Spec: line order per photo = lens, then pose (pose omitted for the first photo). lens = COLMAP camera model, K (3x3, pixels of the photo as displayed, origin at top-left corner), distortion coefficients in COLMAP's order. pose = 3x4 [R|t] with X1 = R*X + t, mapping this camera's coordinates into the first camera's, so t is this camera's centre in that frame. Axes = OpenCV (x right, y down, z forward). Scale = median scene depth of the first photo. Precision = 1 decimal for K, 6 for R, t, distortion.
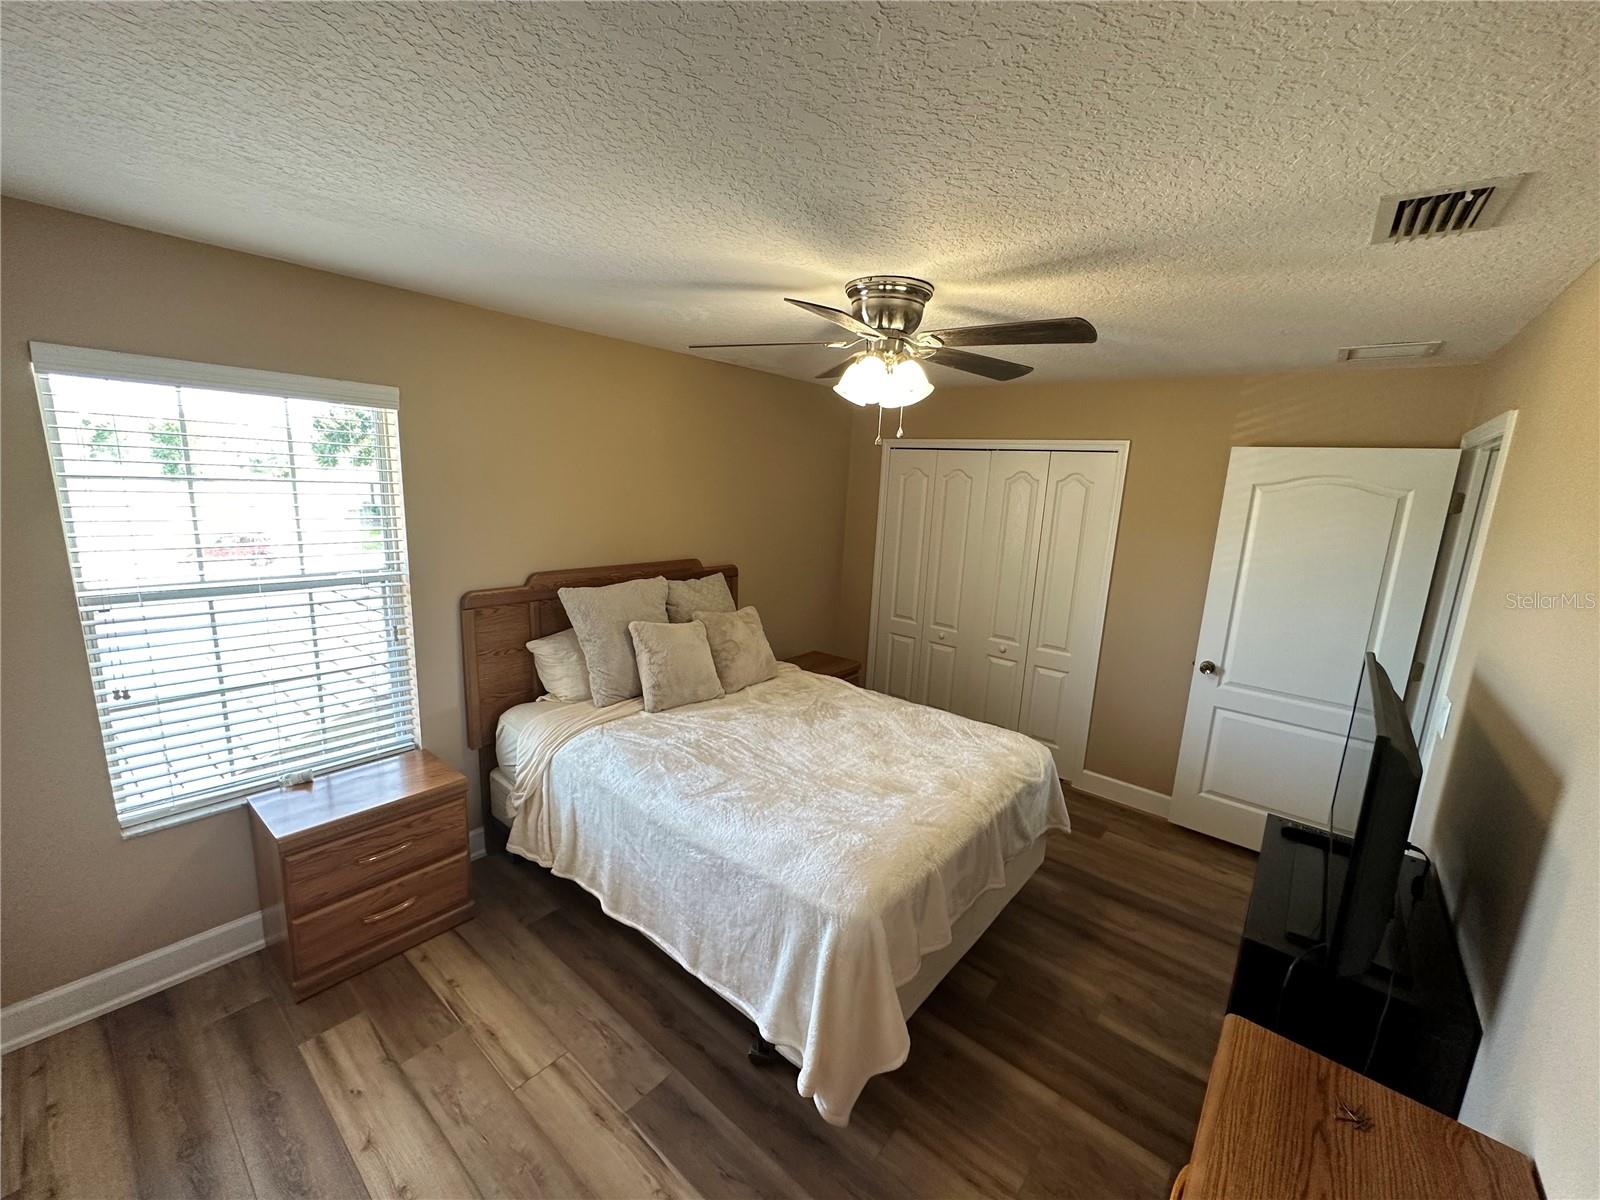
lens RADIAL K [[638.0, 0, 803.7], [0, 638.0, 598.4], [0, 0, 1]] dist [-0.004270, 0.001238]
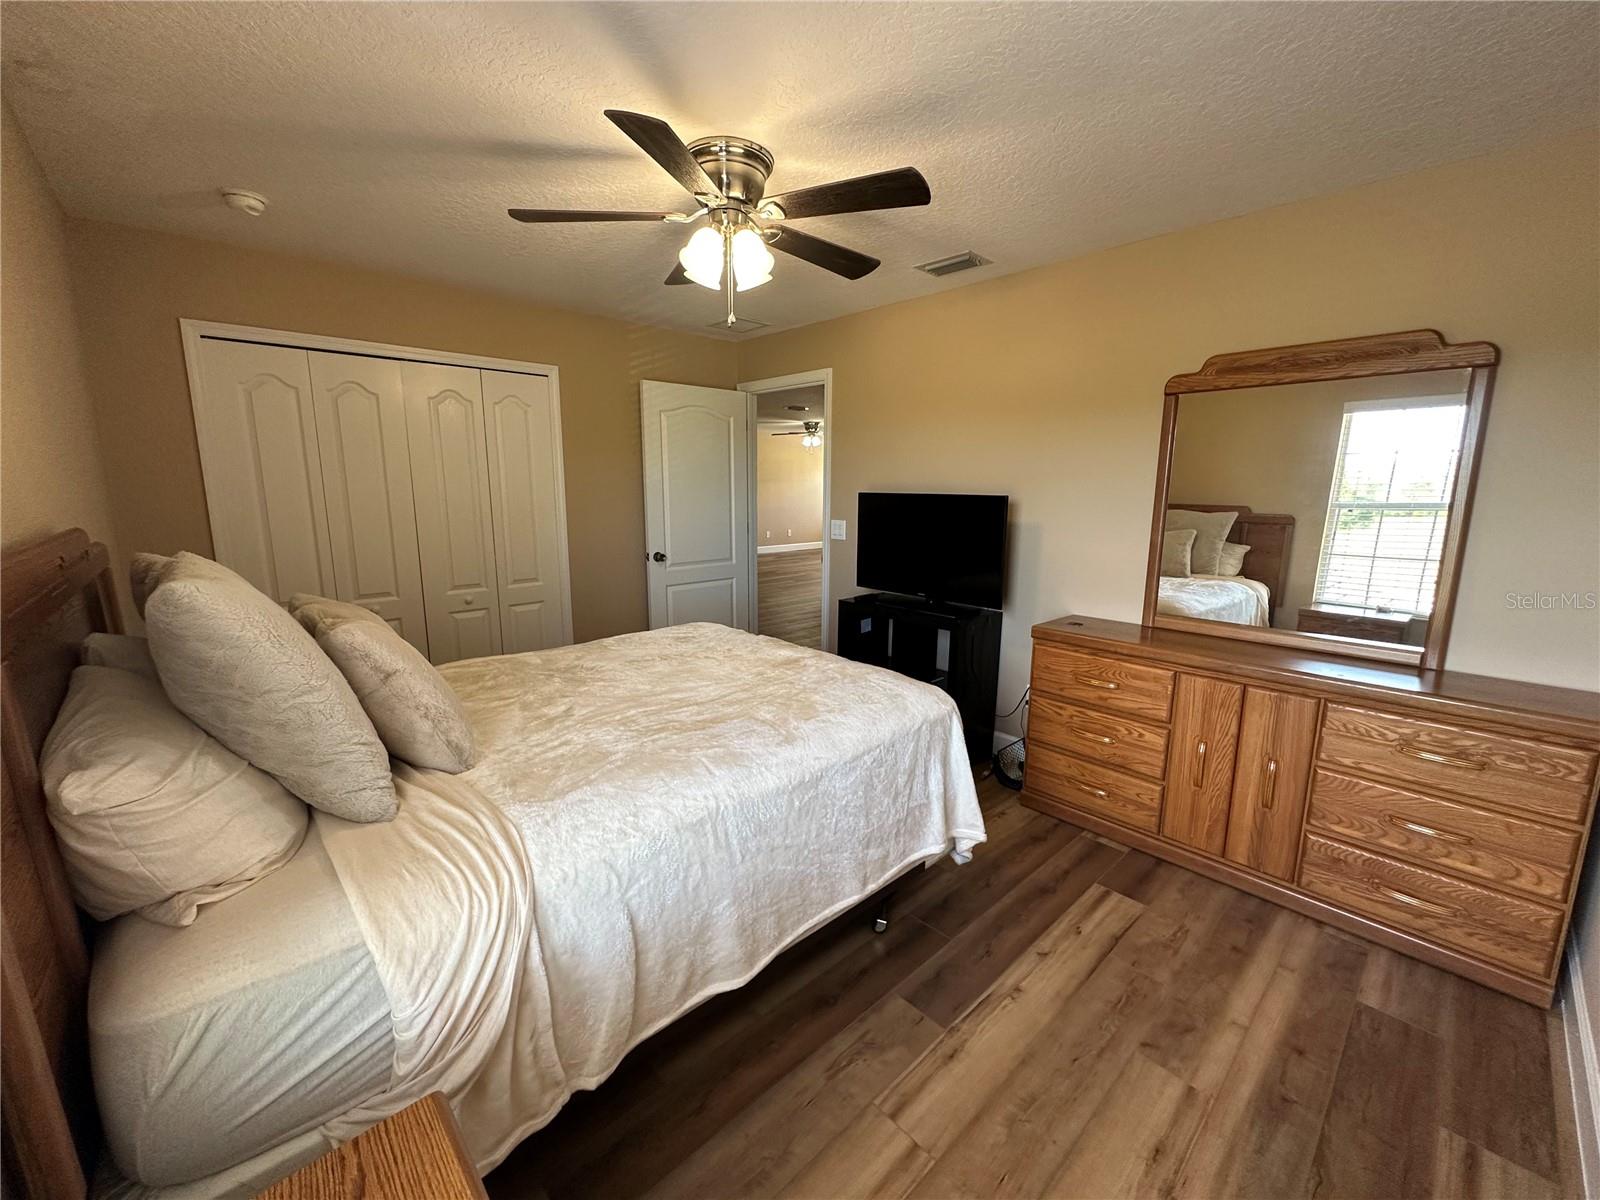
lens RADIAL K [[638.0, 0, 800.9], [0, 638.0, 599.6], [0, 0, 1]] dist [-0.004270, 0.001238]
pose [[0.133680, -0.227328, 0.964599, -0.860505], [0.188635, 0.961377, 0.200427, -0.017166], [-0.972906, 0.155164, 0.171399, 0.769171]]
